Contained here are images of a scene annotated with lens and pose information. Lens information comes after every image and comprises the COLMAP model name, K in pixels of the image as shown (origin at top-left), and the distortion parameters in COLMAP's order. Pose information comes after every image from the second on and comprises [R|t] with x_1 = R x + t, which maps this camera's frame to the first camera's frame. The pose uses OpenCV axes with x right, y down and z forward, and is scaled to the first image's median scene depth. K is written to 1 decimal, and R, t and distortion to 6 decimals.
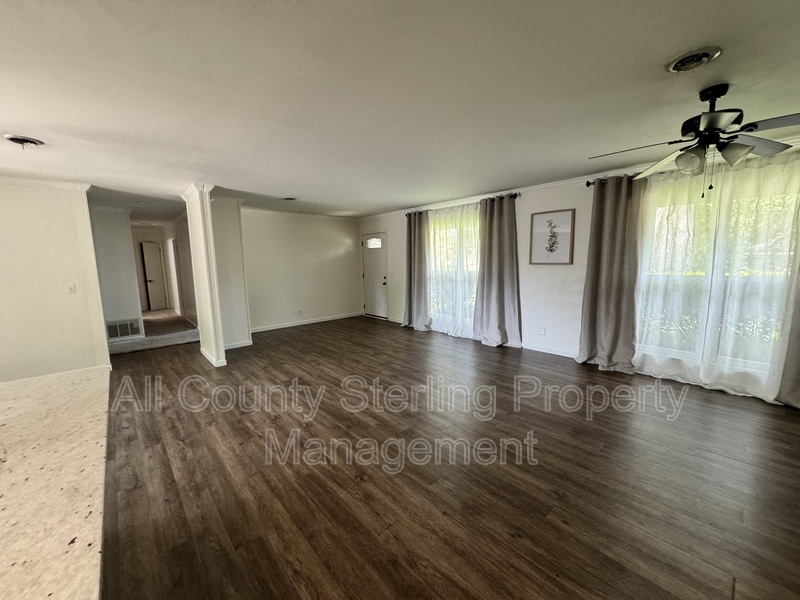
lens RADIAL K [[317.2, 0, 400.0], [0, 317.2, 300.0], [0, 0, 1]] dist [-0.003255, -0.000196]
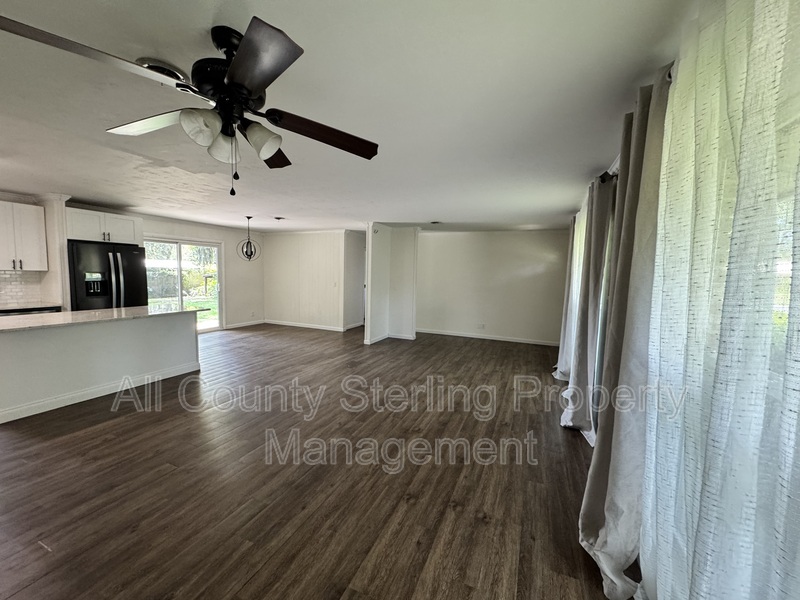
lens RADIAL K [[317.2, 0, 400.0], [0, 317.2, 300.0], [0, 0, 1]] dist [-0.003255, -0.000196]
pose [[0.410067, 0.107598, -0.905686, 0.828245], [-0.153982, 0.986930, 0.047531, -0.087373], [0.898963, 0.119969, 0.421275, 0.516114]]
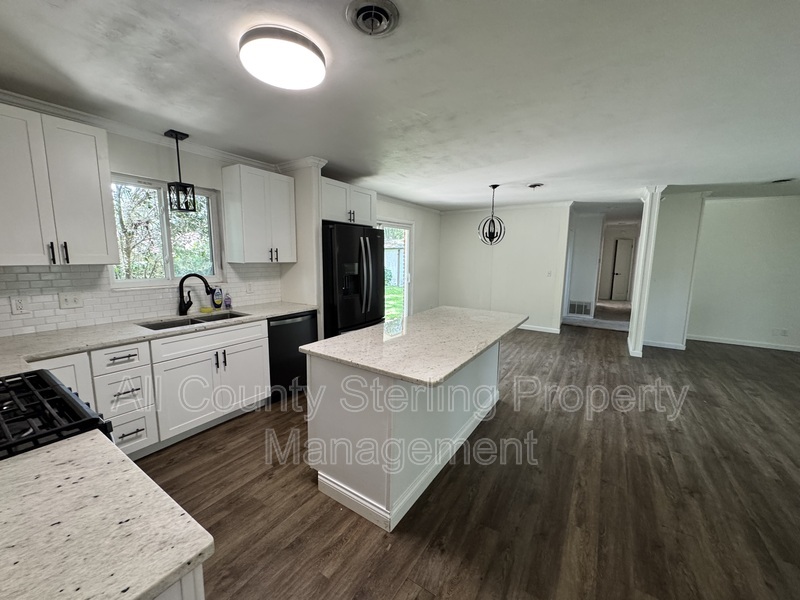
lens RADIAL K [[317.2, 0, 400.0], [0, 317.2, 300.0], [0, 0, 1]] dist [-0.003255, -0.000196]
pose [[0.253292, 0.158782, -0.954270, 0.231278], [-0.144851, 0.981542, 0.124872, 0.003535], [0.956484, 0.106597, 0.271617, -0.073259]]
